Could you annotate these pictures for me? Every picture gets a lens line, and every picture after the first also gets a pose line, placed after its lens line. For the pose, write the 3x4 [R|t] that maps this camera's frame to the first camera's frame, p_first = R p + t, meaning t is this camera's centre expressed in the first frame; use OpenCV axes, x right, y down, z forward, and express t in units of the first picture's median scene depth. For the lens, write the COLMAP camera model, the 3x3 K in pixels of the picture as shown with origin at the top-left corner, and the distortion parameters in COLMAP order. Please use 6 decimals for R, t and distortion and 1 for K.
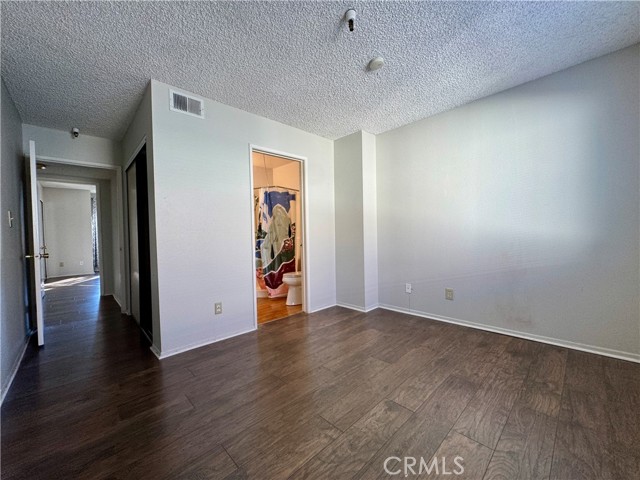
lens RADIAL K [[256.0, 0, 317.1], [0, 256.0, 238.5], [0, 0, 1]] dist [0.000053, 0.000075]
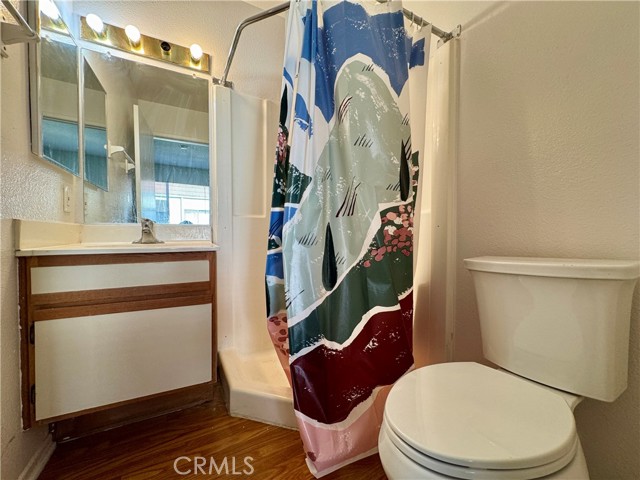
lens RADIAL K [[256.0, 0, 318.9], [0, 256.0, 240.1], [0, 0, 1]] dist [0.000053, 0.000075]
pose [[0.955332, 0.026244, -0.294368, -0.113728], [-0.026482, 0.999644, 0.003180, 0.035952], [0.294347, 0.004757, 0.955687, 0.766352]]
